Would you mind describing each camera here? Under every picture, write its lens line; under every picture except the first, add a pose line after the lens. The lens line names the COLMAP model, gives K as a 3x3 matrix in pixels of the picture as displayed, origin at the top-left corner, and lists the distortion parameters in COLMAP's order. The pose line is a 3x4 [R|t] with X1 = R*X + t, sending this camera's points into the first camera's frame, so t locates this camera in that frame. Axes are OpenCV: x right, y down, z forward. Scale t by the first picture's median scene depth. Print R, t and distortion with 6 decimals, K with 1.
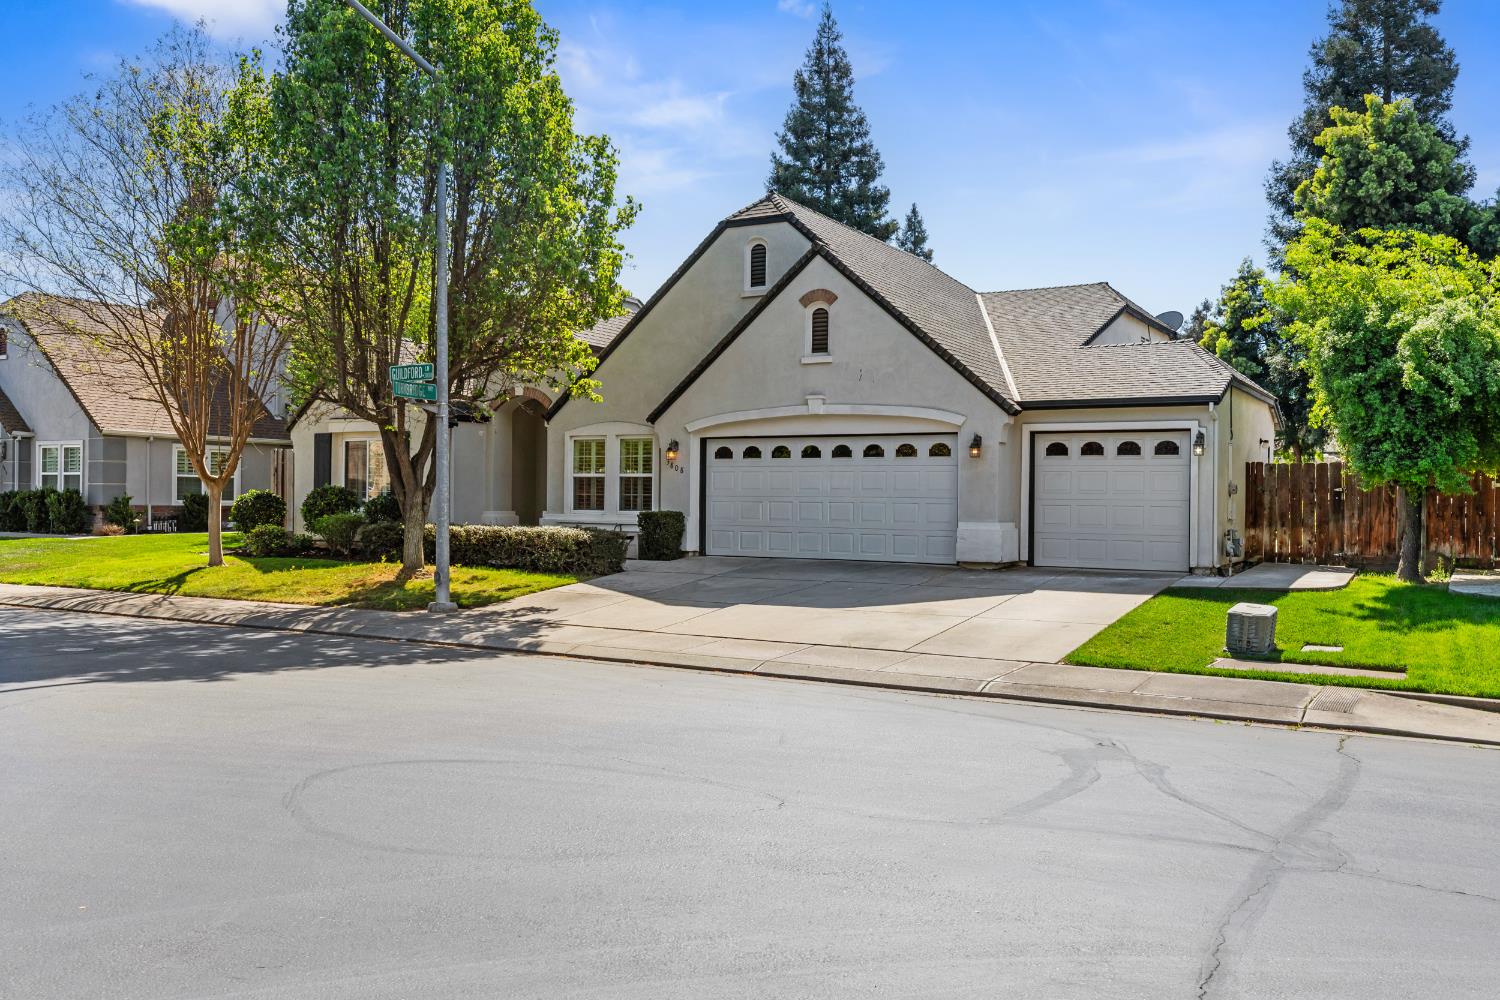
lens RADIAL K [[1226.7, 0, 746.1], [0, 1226.7, 506.4], [0, 0, 1]] dist [-0.009733, -0.002408]
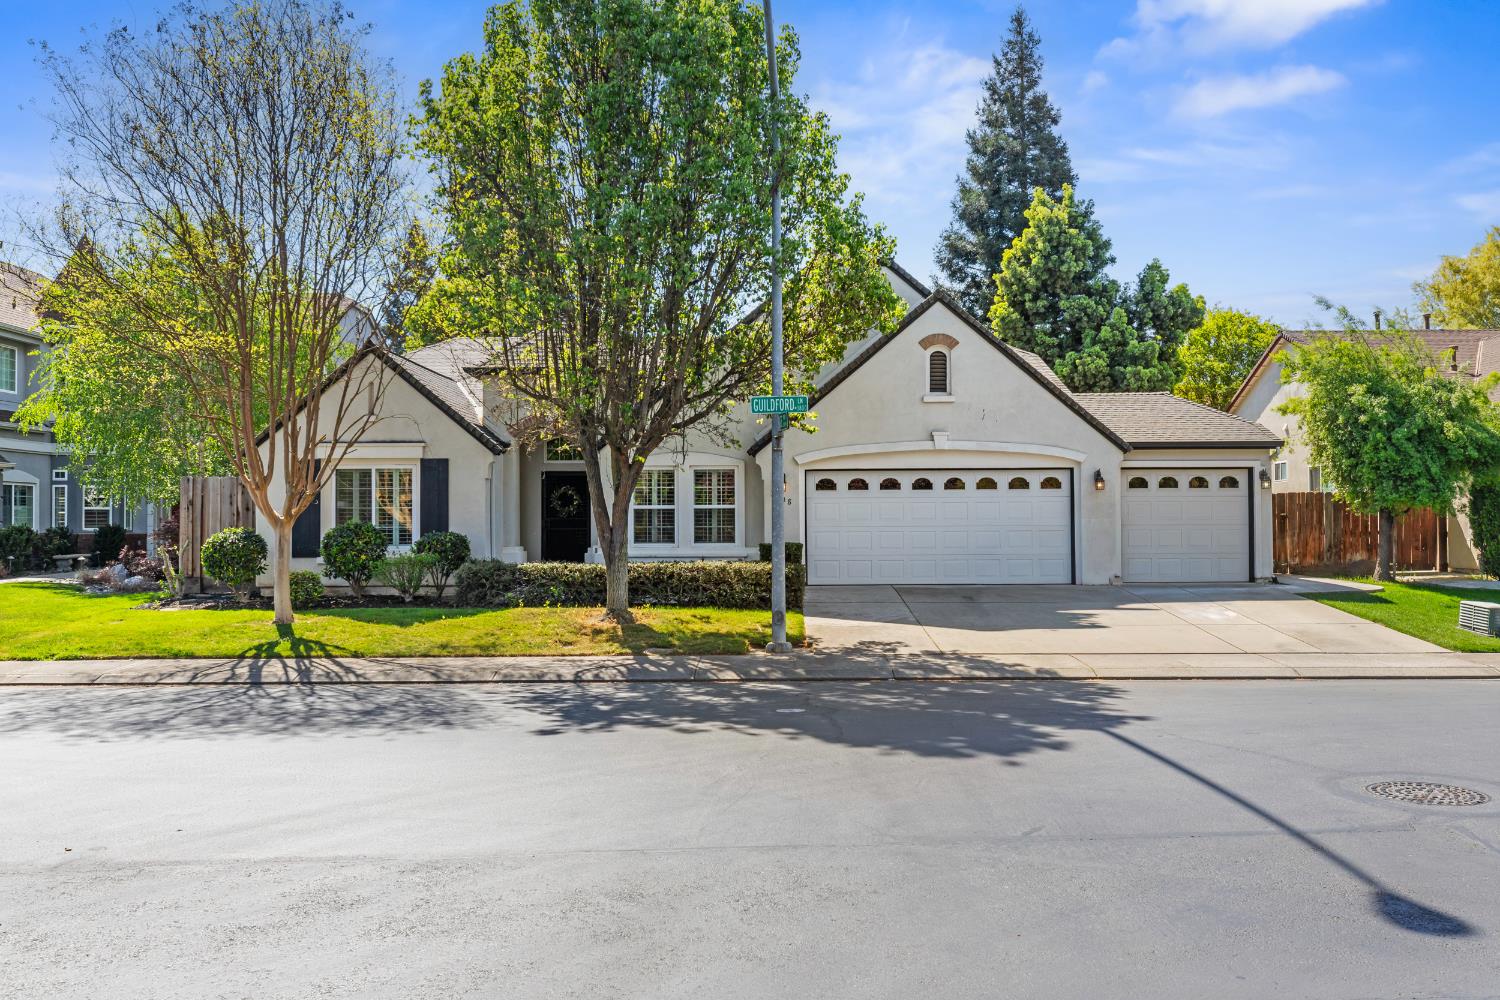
lens RADIAL K [[1226.7, 0, 742.2], [0, 1226.7, 495.7], [0, 0, 1]] dist [-0.009733, -0.002408]
pose [[0.858875, -0.001597, 0.512184, -0.640048], [0.017819, 0.999483, -0.026763, -0.008663], [-0.511876, 0.032113, 0.858459, 0.166408]]
